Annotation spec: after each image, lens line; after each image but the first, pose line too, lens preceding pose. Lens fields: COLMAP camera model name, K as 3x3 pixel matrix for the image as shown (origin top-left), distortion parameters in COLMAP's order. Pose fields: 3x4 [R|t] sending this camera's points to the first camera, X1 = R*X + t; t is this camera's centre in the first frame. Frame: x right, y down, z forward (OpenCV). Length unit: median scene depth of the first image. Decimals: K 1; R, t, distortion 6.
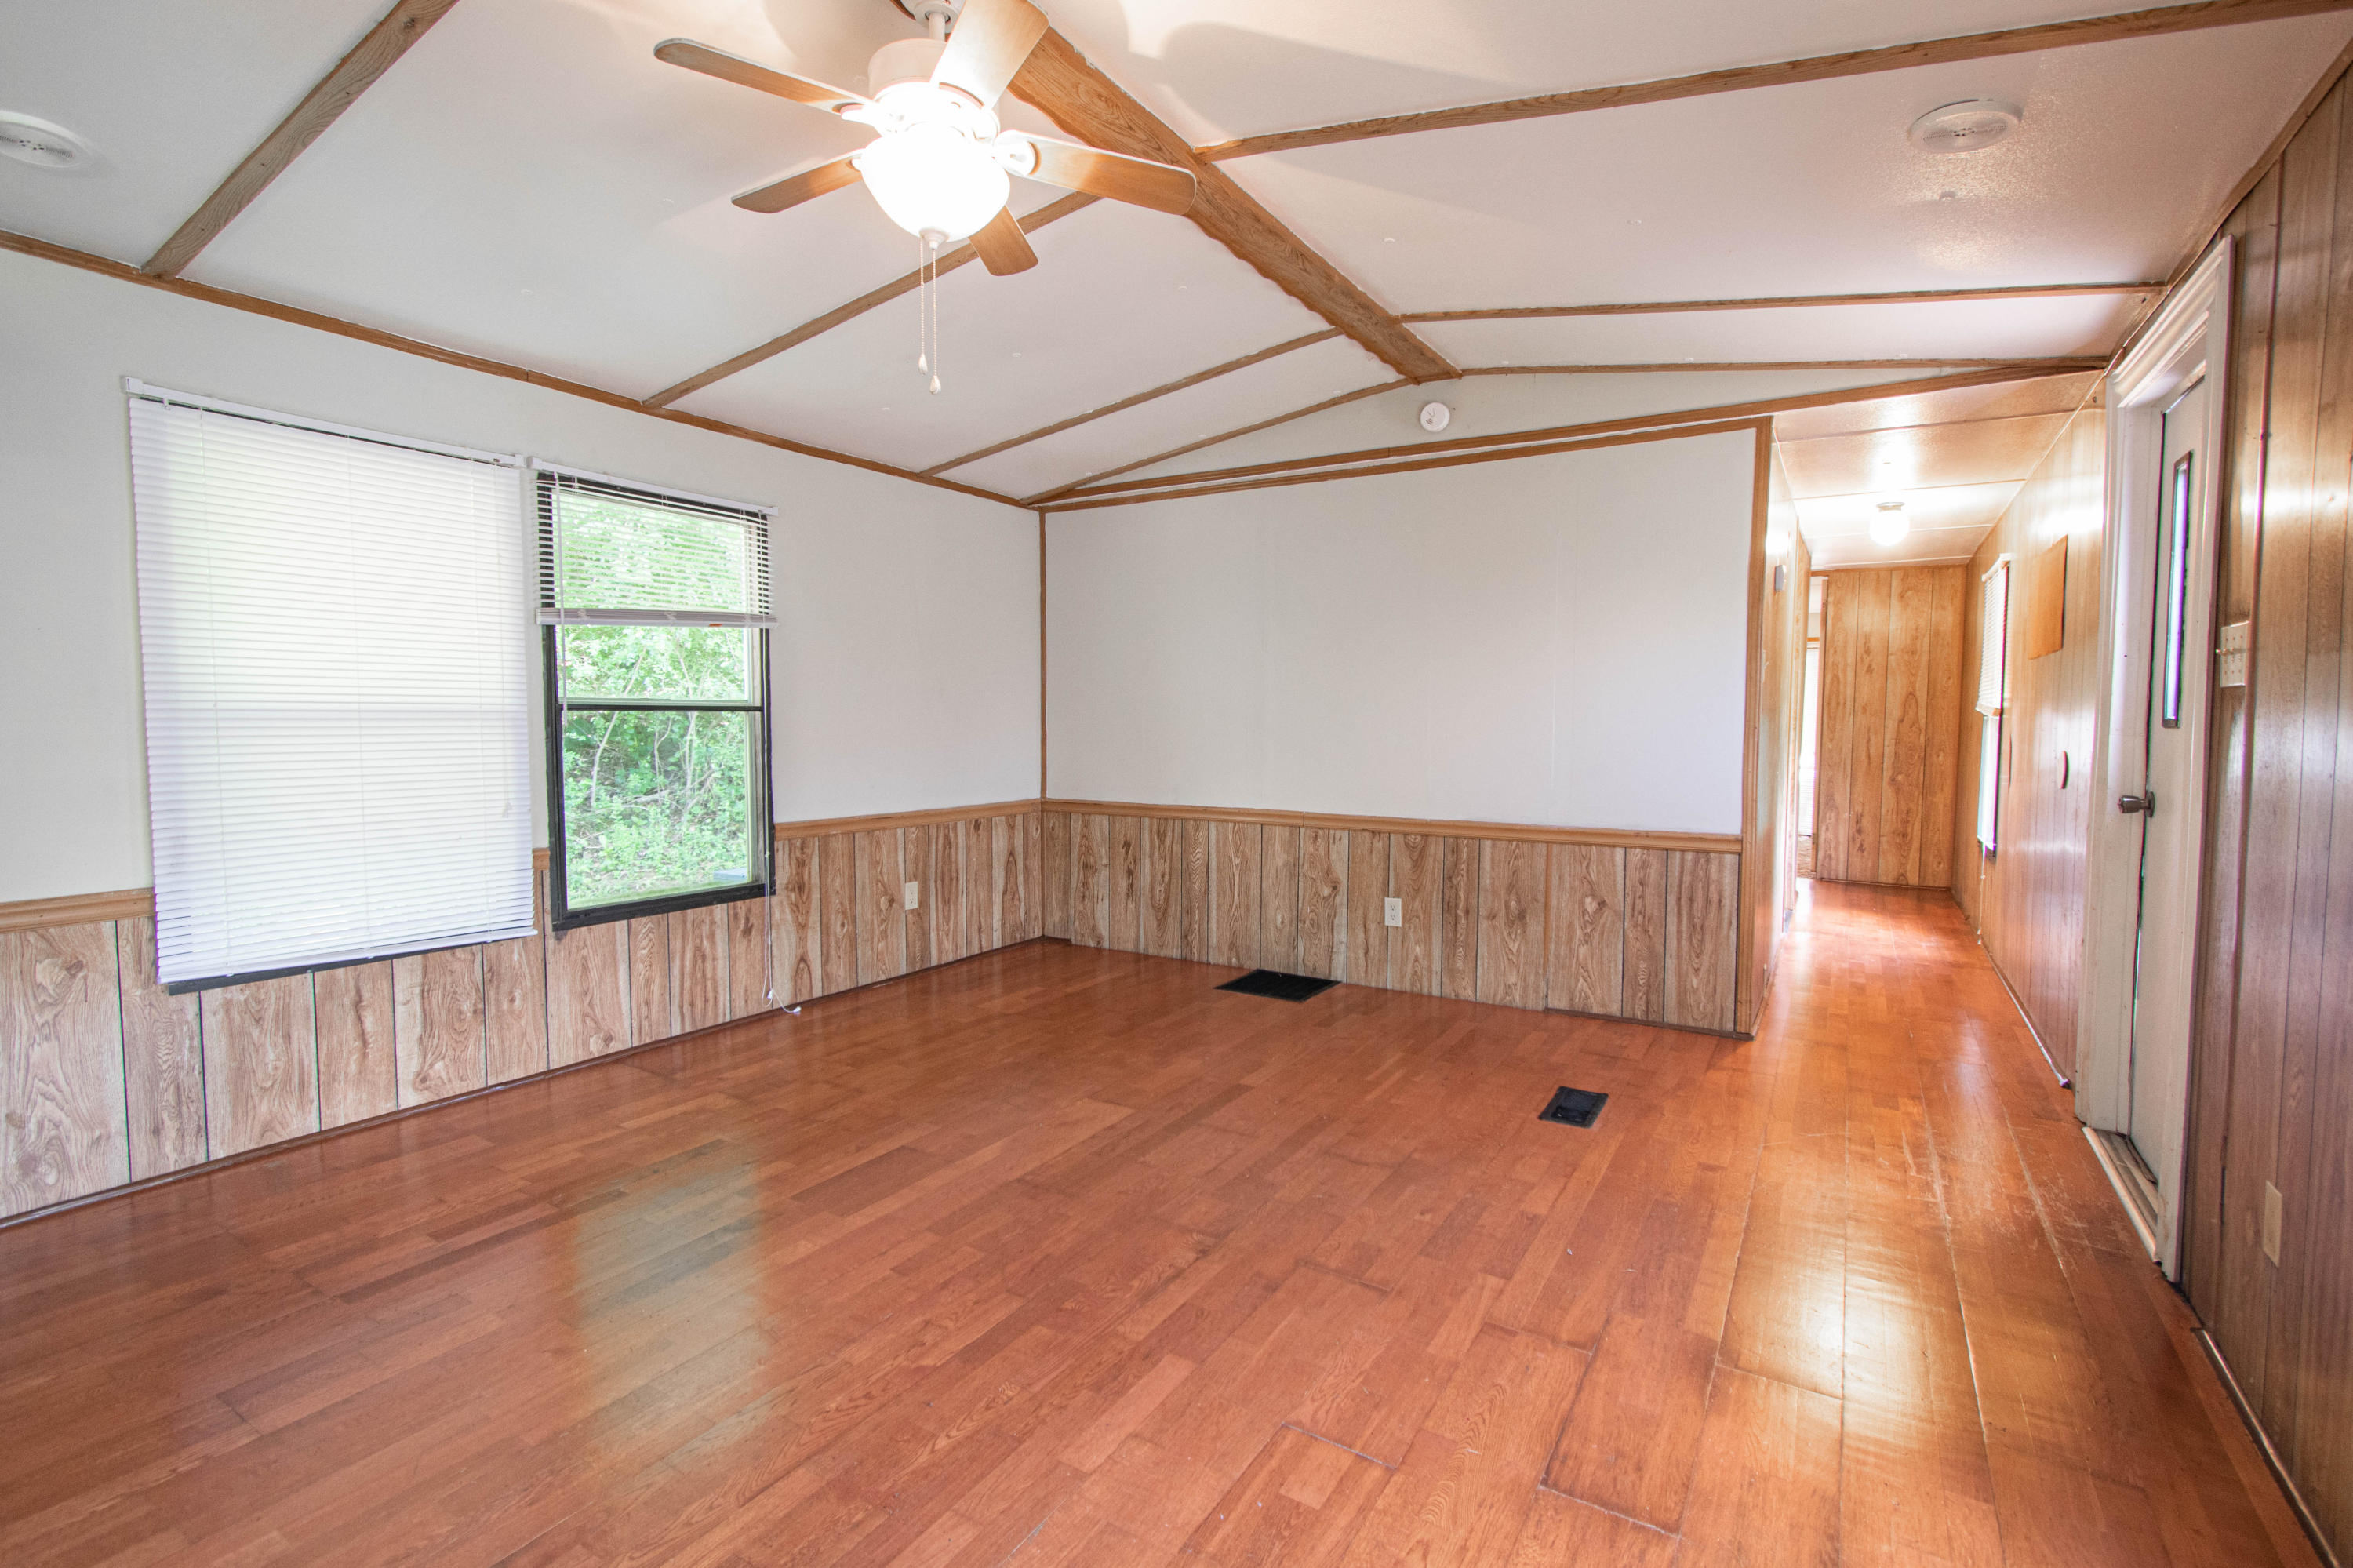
lens RADIAL K [[1051.5, 0, 1186.0], [0, 1051.5, 775.2], [0, 0, 1]] dist [-0.009284, -0.000023]
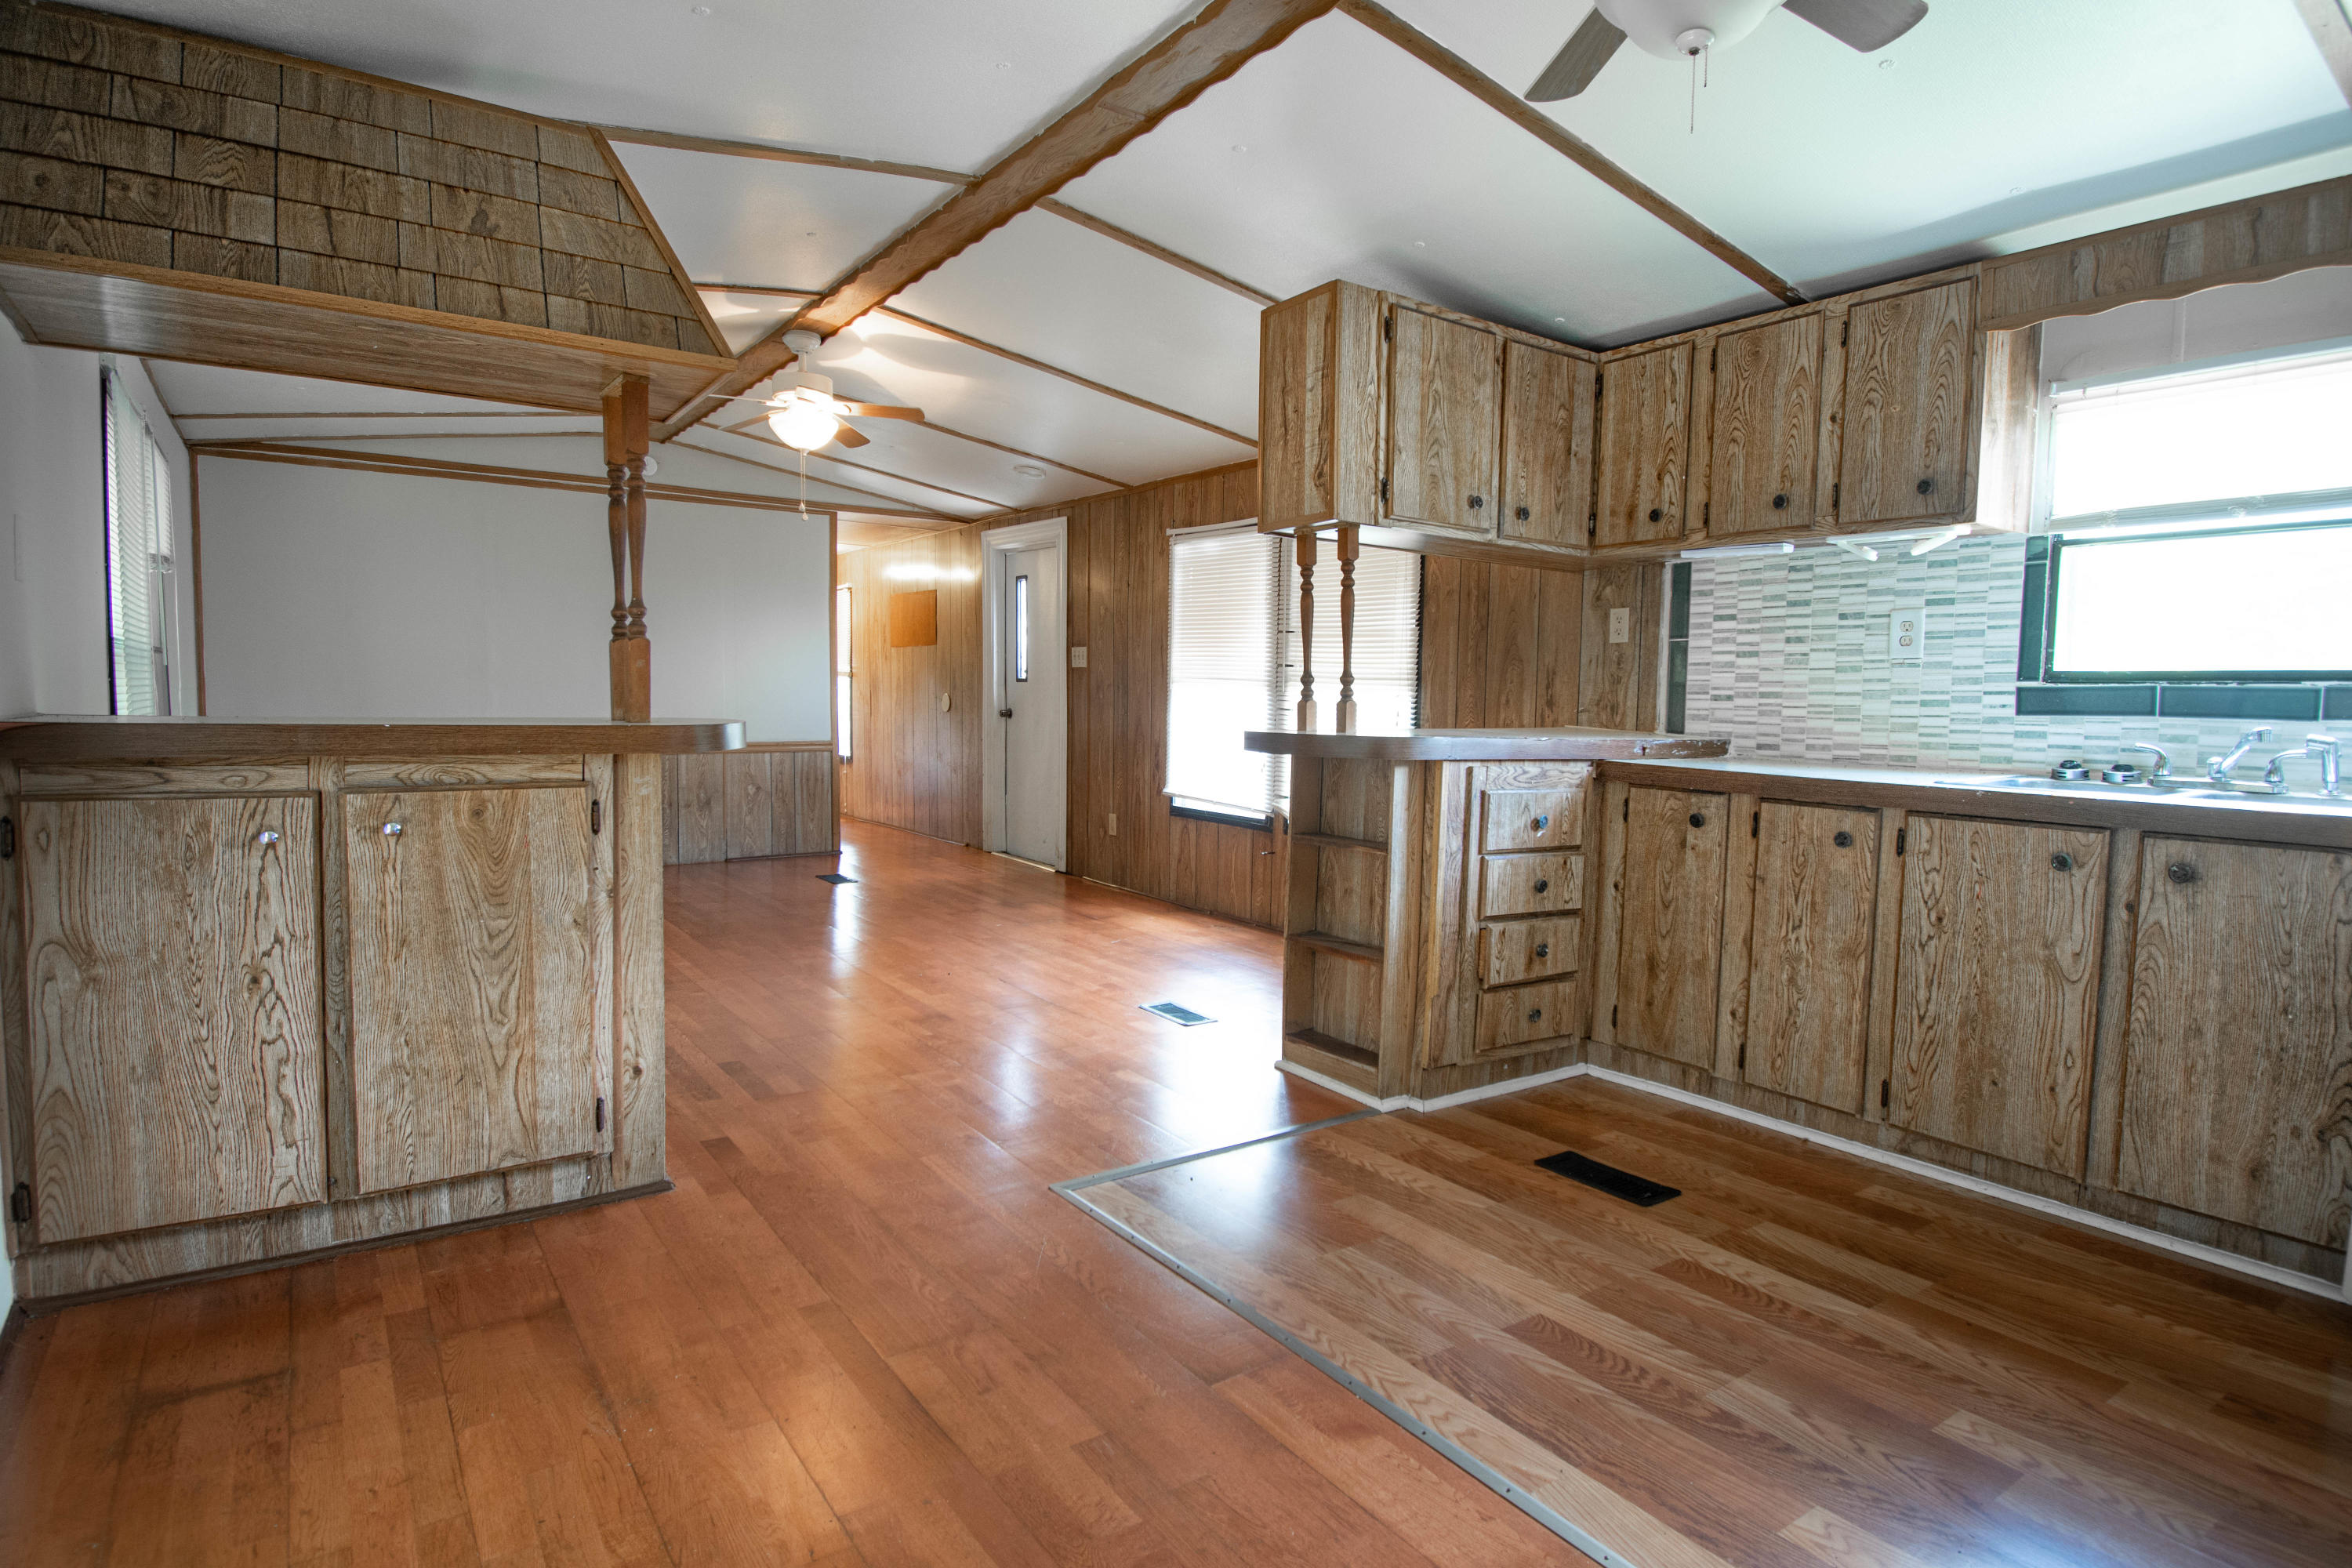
lens RADIAL K [[1227.1, 0, 1176.0], [0, 1227.1, 784.3], [0, 0, 1]] dist [0.003736, -0.002333]
pose [[0.385627, -0.057980, 0.920831, -1.109717], [0.044662, 0.998027, 0.044137, 0.060934], [-0.921573, 0.024106, 0.387456, -0.339178]]
